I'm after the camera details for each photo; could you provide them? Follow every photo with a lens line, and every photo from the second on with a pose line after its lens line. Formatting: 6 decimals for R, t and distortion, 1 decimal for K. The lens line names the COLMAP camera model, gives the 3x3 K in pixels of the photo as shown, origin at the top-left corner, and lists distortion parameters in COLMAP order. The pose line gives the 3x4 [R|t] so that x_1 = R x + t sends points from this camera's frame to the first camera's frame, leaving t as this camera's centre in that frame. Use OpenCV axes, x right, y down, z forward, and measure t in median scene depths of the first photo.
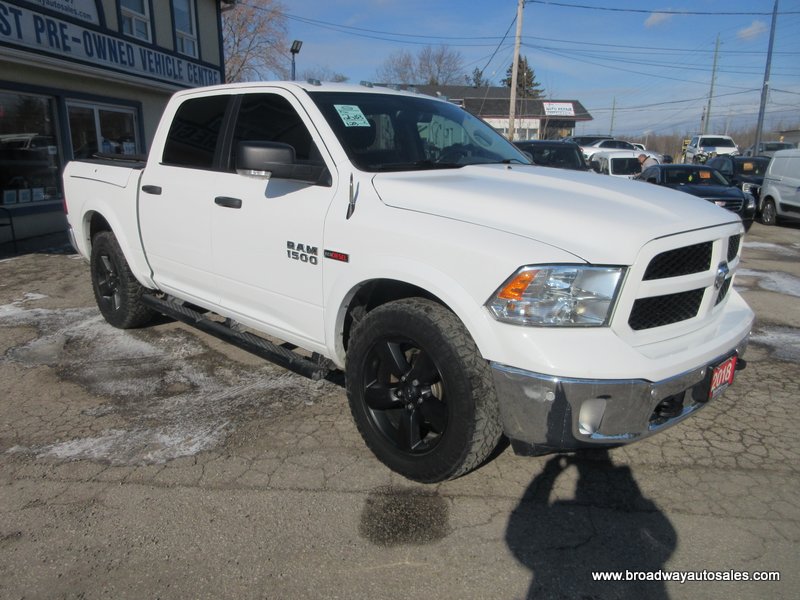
lens RADIAL K [[603.6, 0, 399.2], [0, 603.6, 300.2], [0, 0, 1]] dist [0.002599, -0.004282]
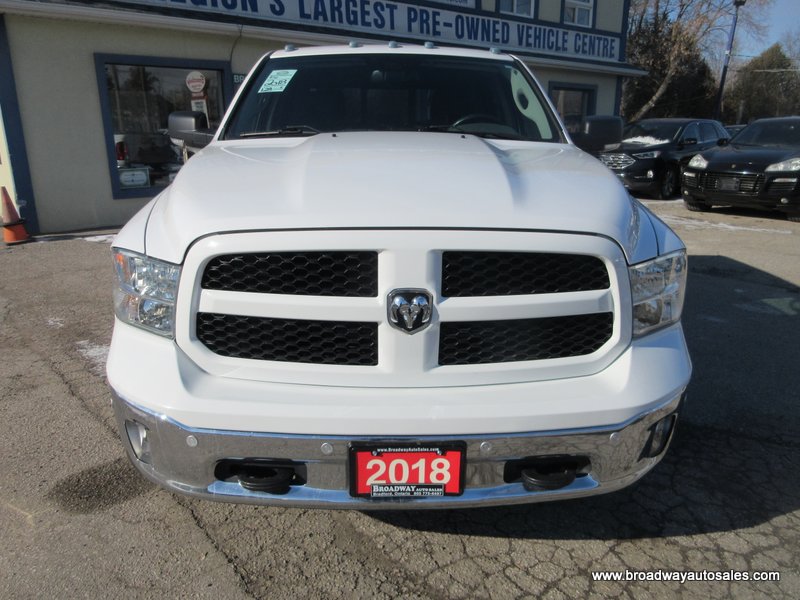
lens RADIAL K [[603.6, 0, 402.9], [0, 603.6, 300.9], [0, 0, 1]] dist [0.002599, -0.004282]
pose [[0.729936, 0.178525, -0.659789, 0.211150], [-0.151817, 0.983522, 0.098163, -0.022983], [0.666442, 0.028514, 0.745011, 0.115434]]
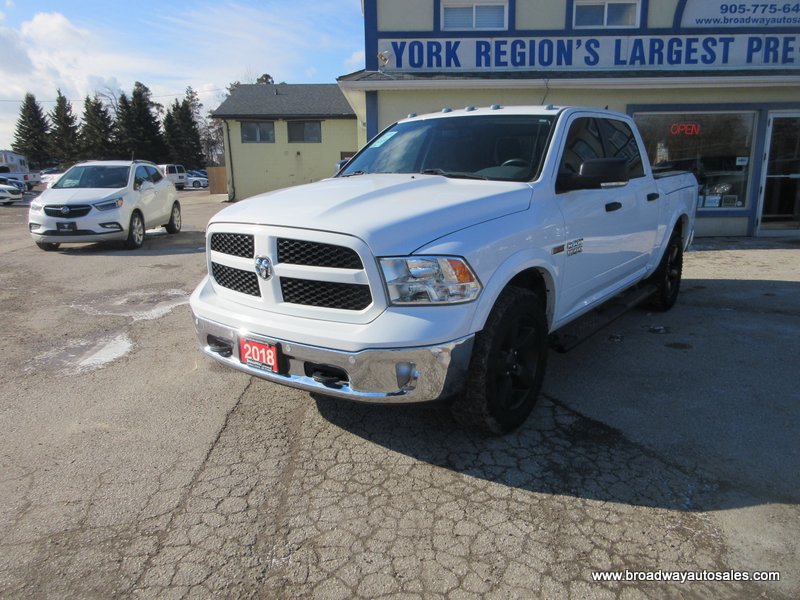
lens RADIAL K [[603.6, 0, 400.3], [0, 603.6, 301.5], [0, 0, 1]] dist [0.002599, -0.004282]
pose [[0.140438, 0.203035, -0.969048, 0.523143], [-0.215741, 0.961505, 0.170188, -0.072373], [0.966299, 0.185162, 0.178835, 0.320665]]
